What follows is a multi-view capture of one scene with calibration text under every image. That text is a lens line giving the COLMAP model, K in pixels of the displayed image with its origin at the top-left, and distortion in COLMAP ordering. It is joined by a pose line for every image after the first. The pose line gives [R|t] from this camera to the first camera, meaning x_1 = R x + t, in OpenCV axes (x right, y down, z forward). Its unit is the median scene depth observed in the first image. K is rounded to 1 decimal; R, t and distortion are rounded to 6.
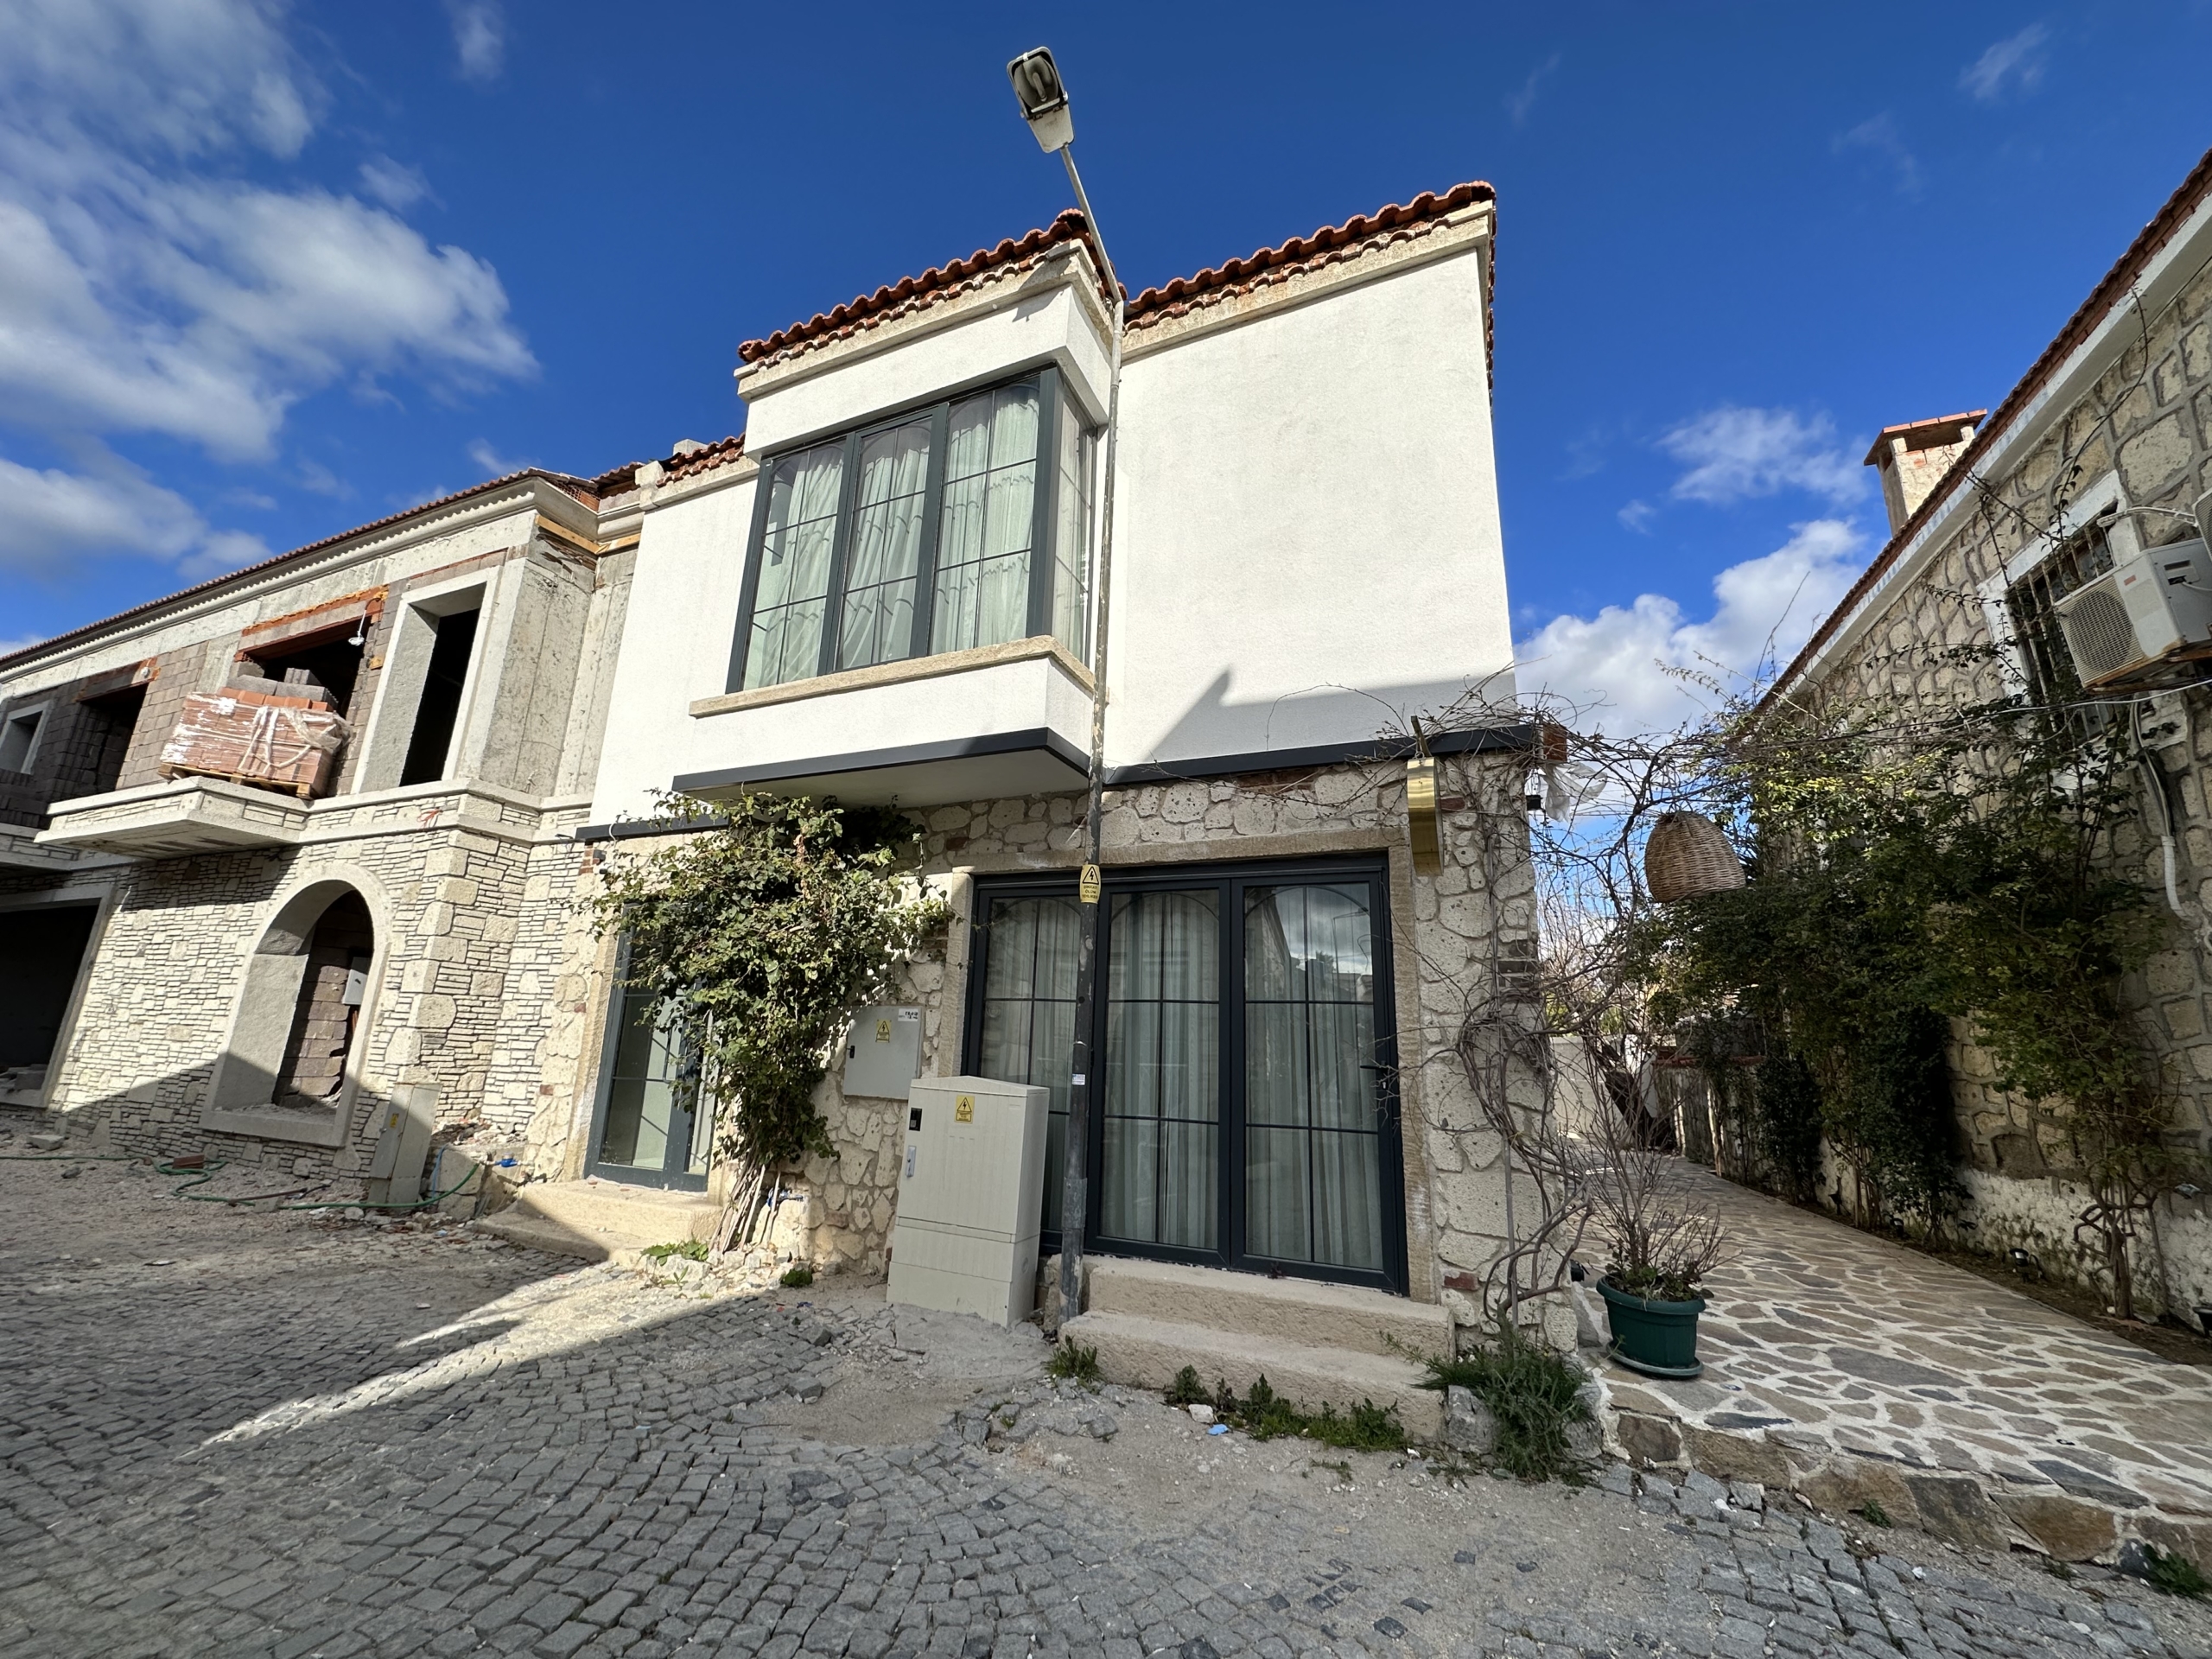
lens RADIAL K [[881.6, 0, 1099.3], [0, 881.6, 839.9], [0, 0, 1]] dist [-0.002318, -0.000171]
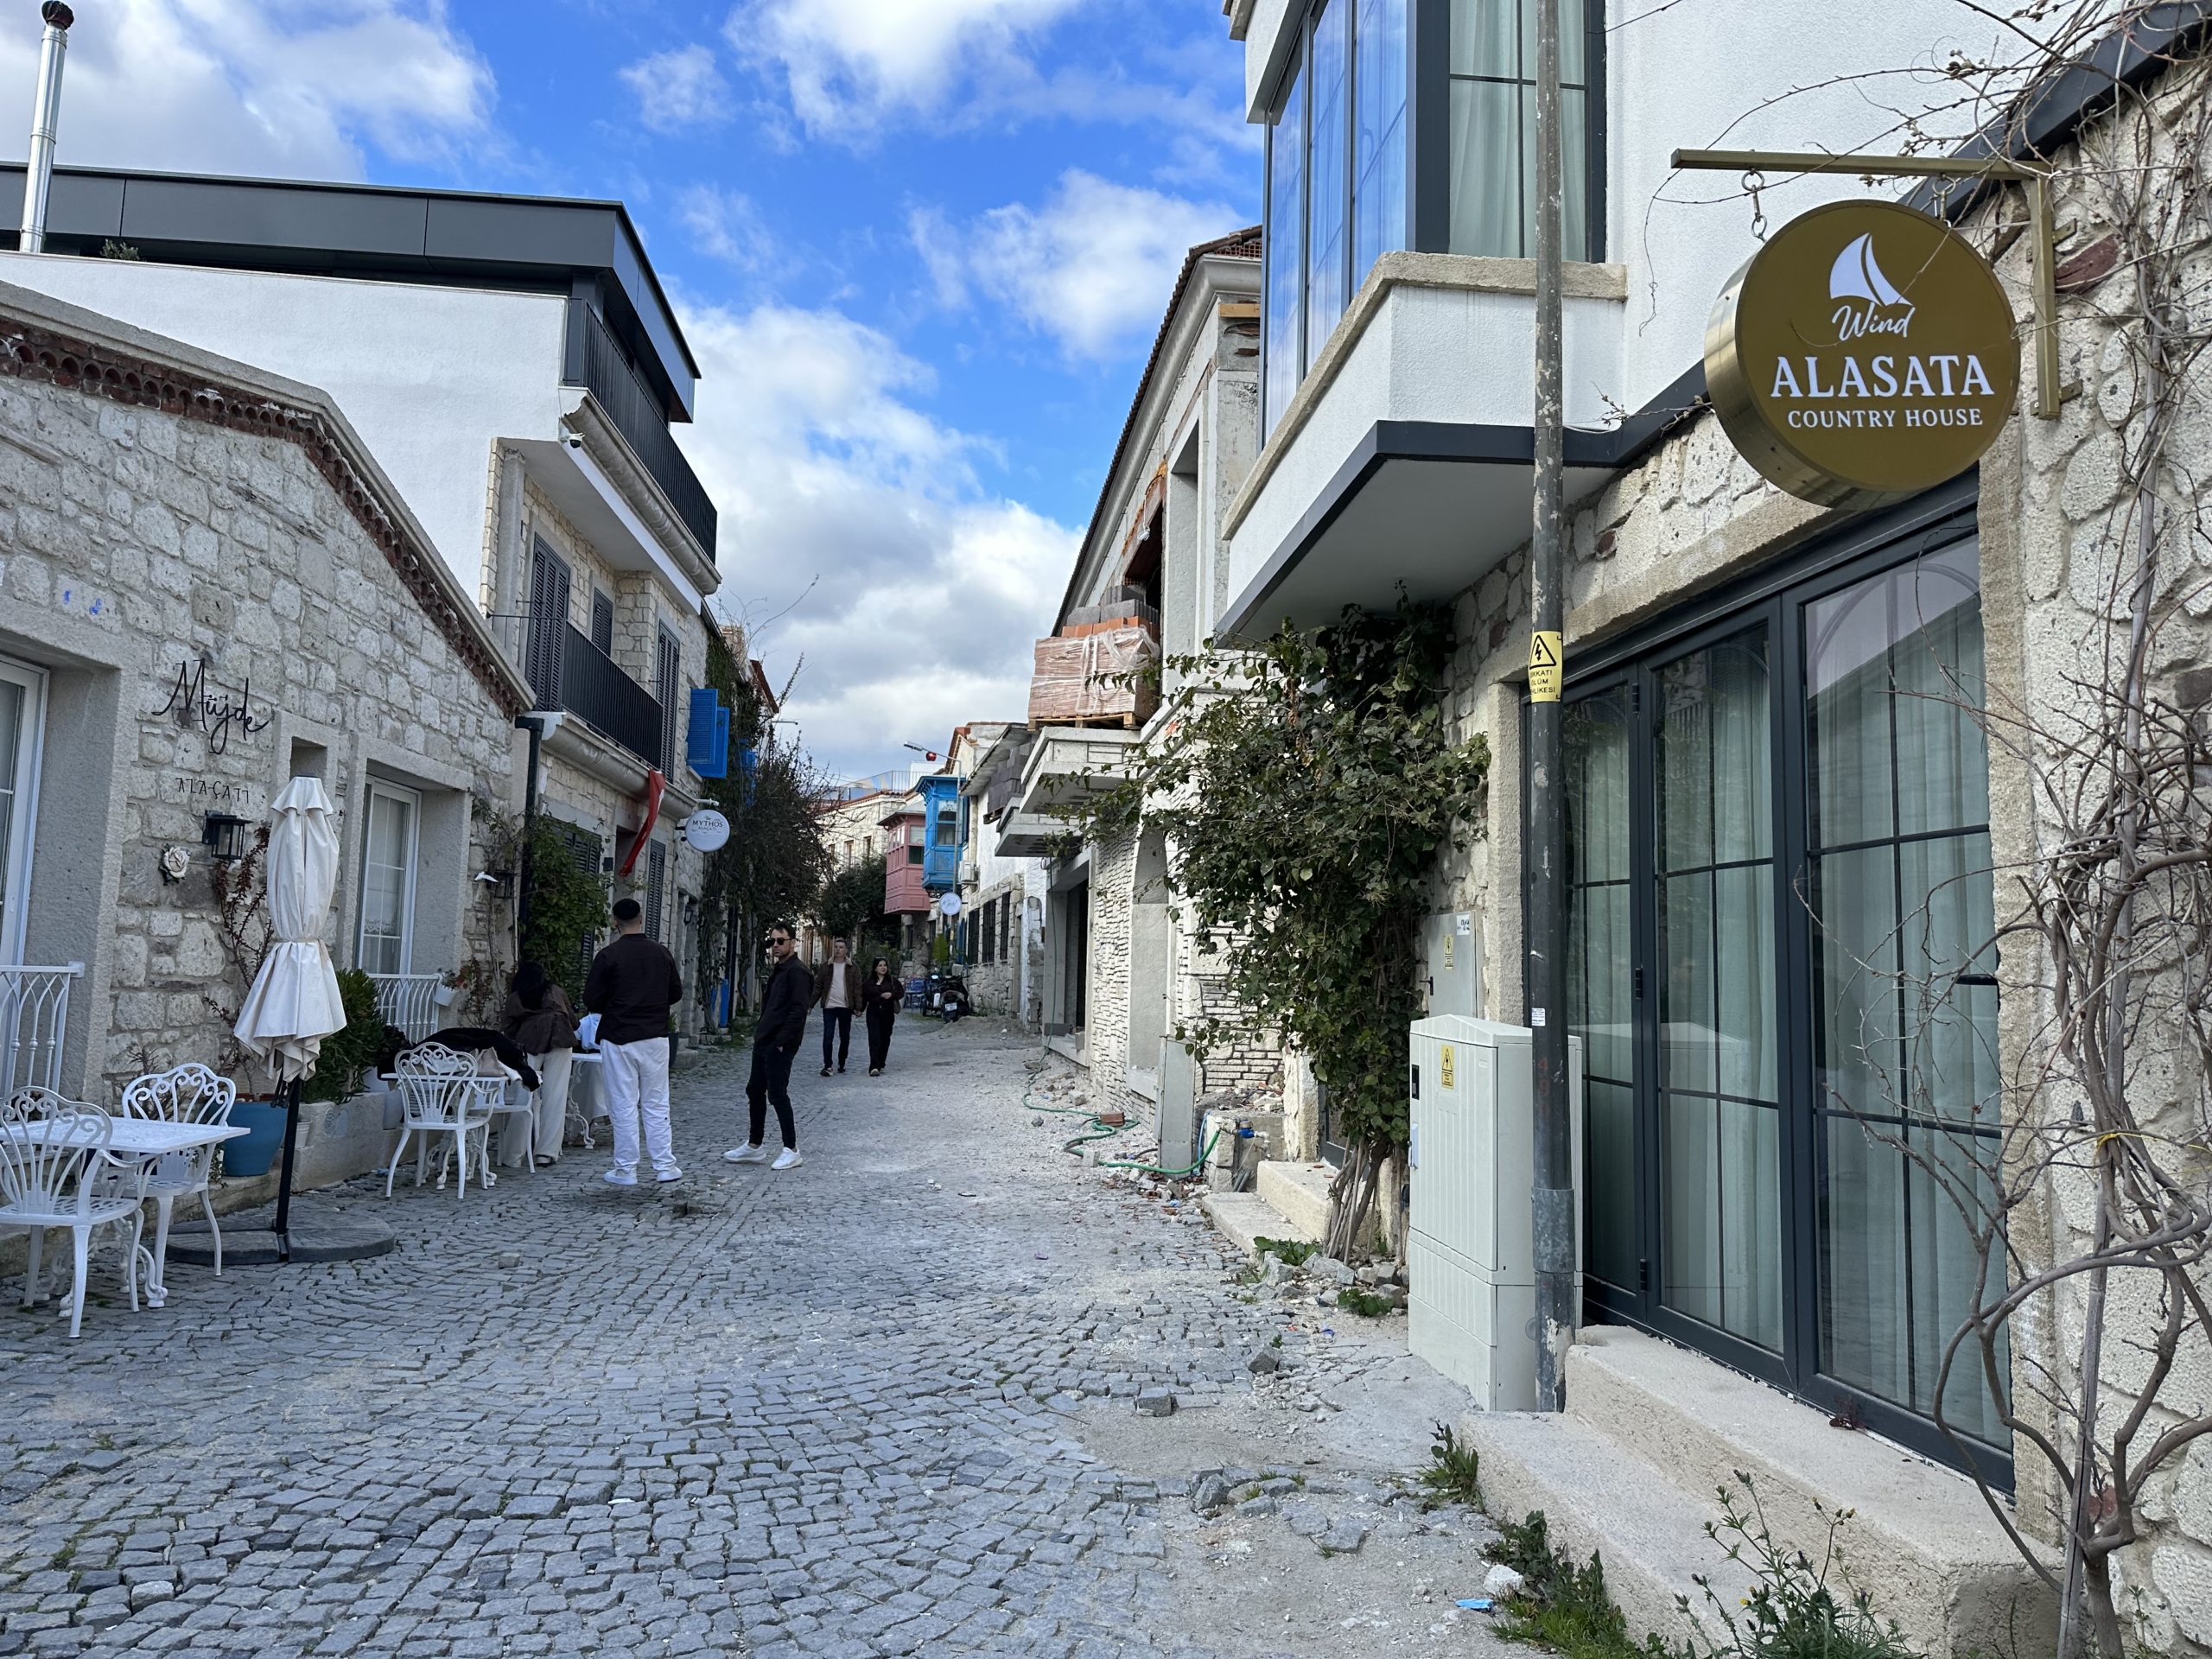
lens RADIAL K [[1547.6, 0, 1082.5], [0, 1547.6, 838.1], [0, 0, 1]] dist [0.061446, -0.055072]
pose [[0.485114, -0.108511, -0.867692, 0.742875], [0.205636, 0.978601, -0.007413, 0.111129], [0.849929, -0.174832, 0.497046, 0.288835]]
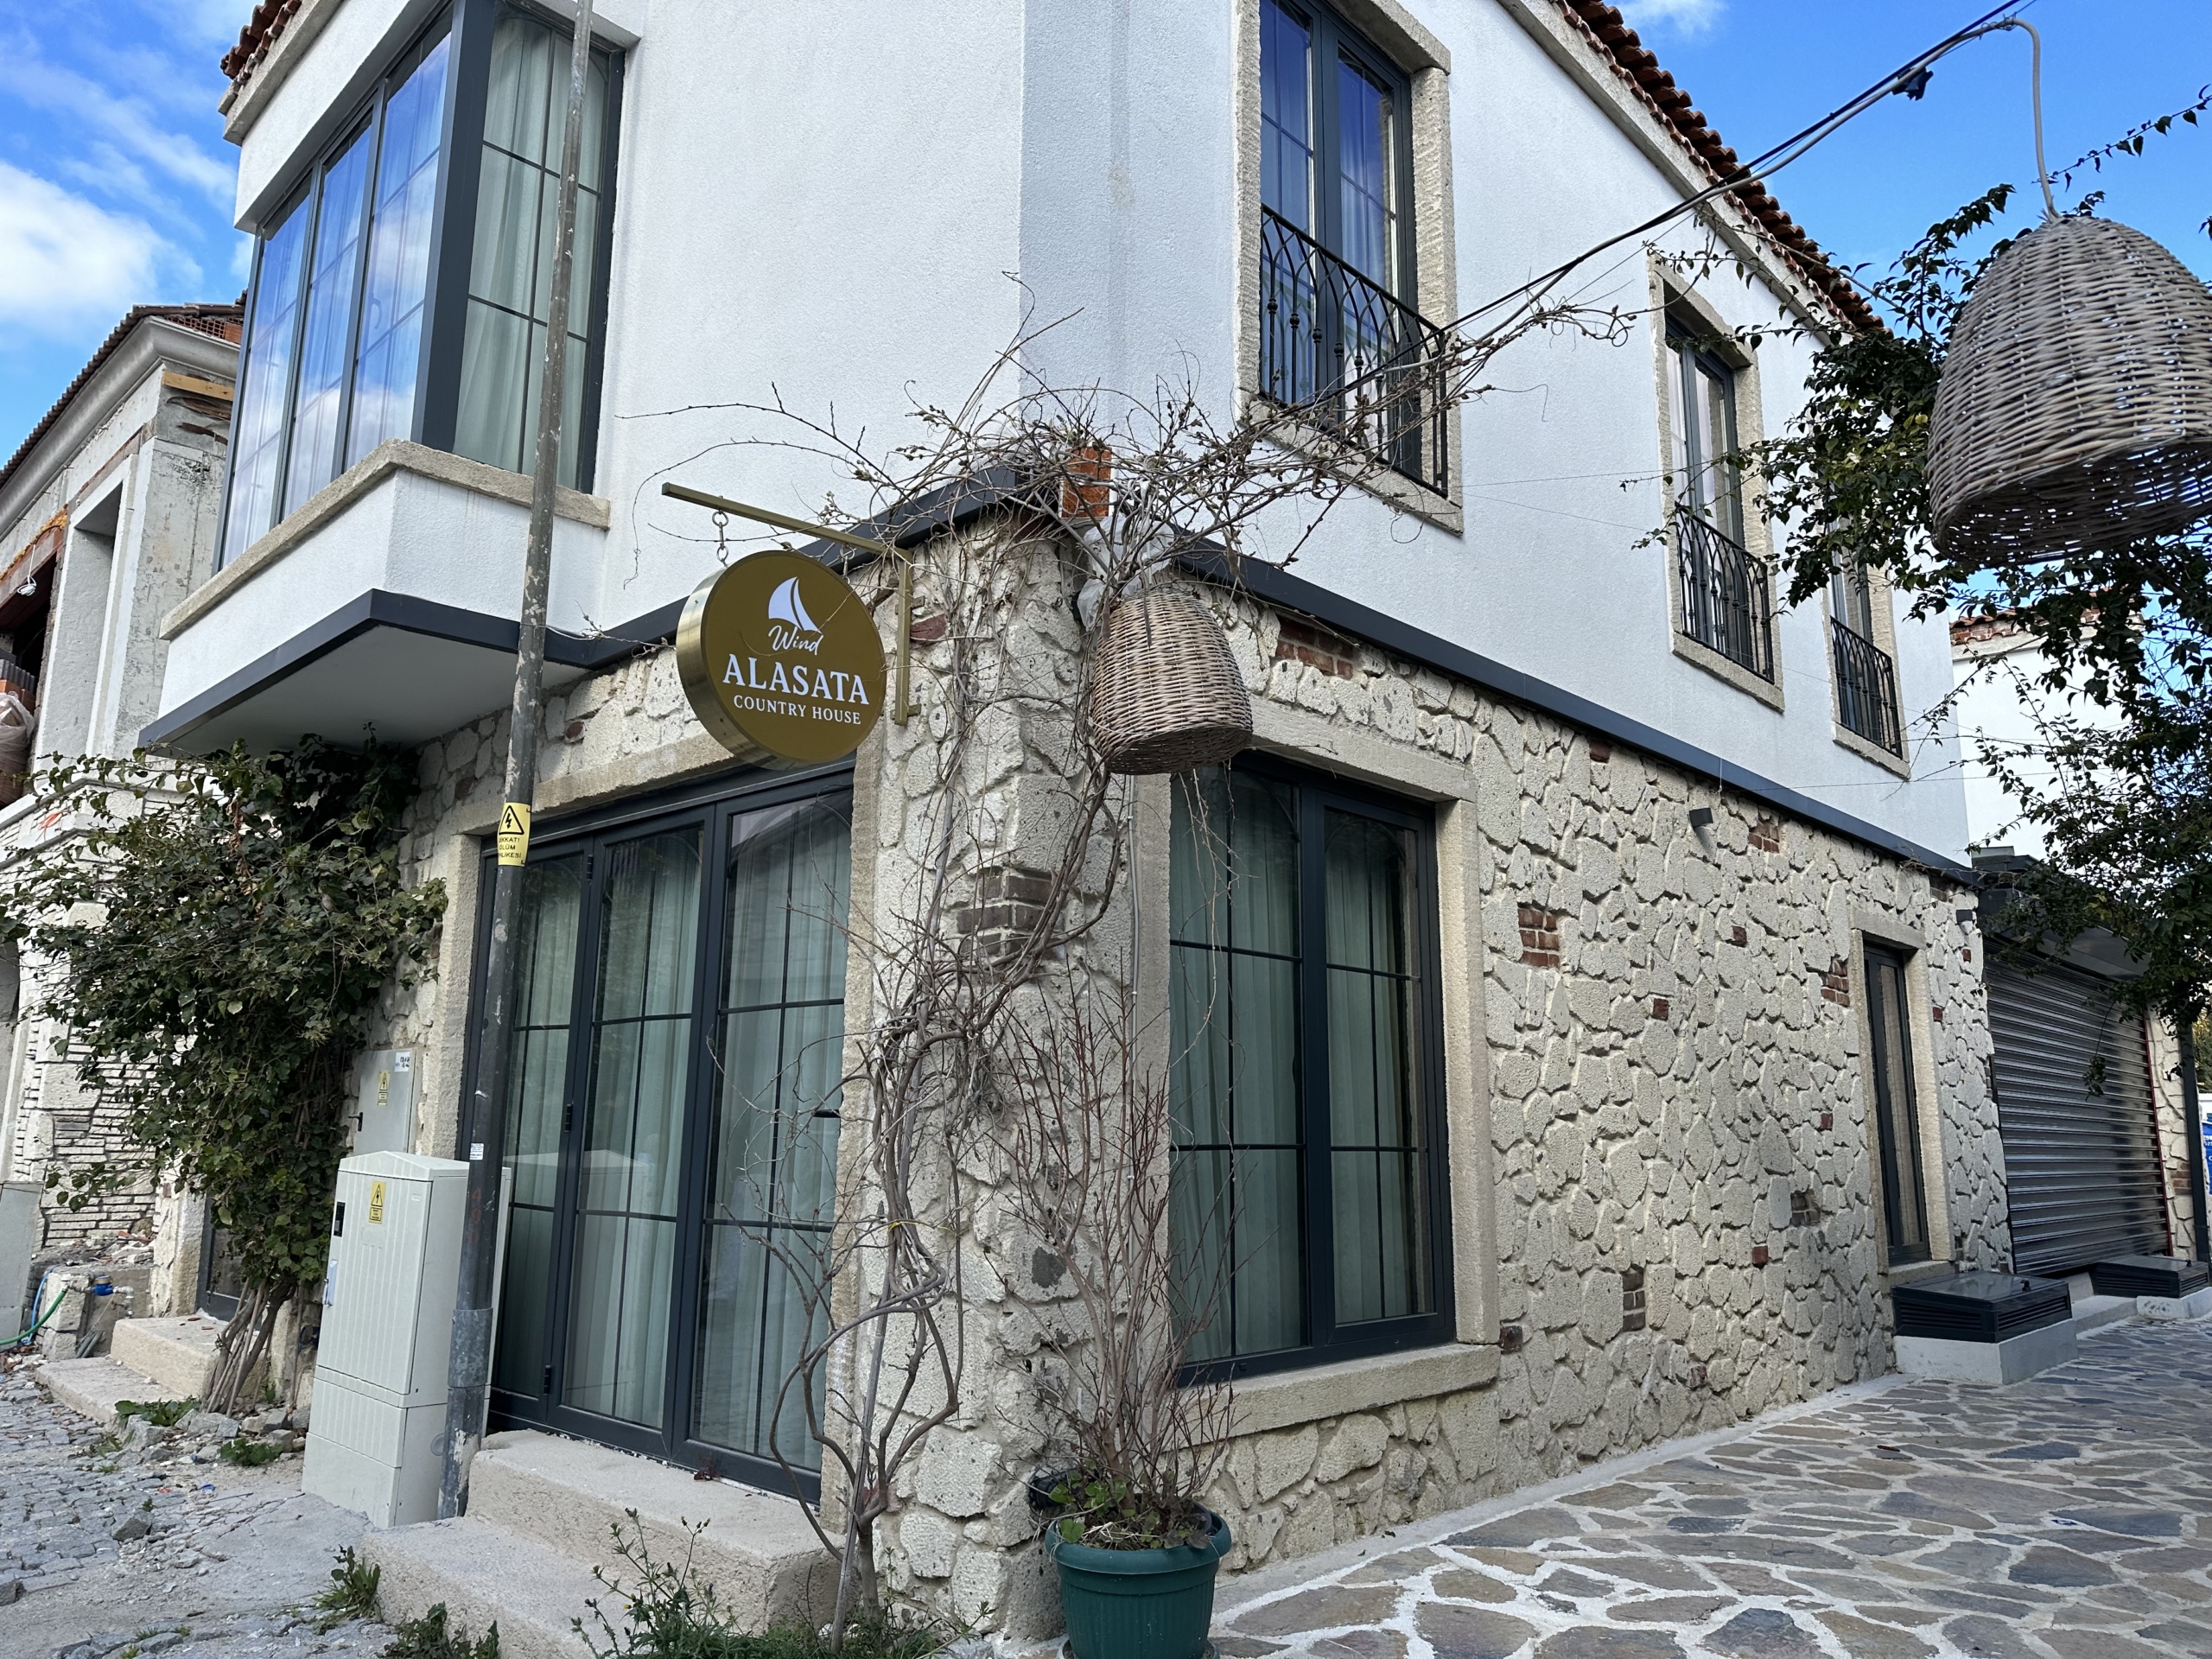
lens RADIAL K [[1547.6, 0, 1126.9], [0, 1547.6, 830.3], [0, 0, 1]] dist [0.061446, -0.055072]
pose [[0.933513, -0.092824, -0.346320, 0.839791], [0.108123, 0.993821, 0.025075, 0.072292], [0.341852, -0.060853, 0.937781, 0.145246]]
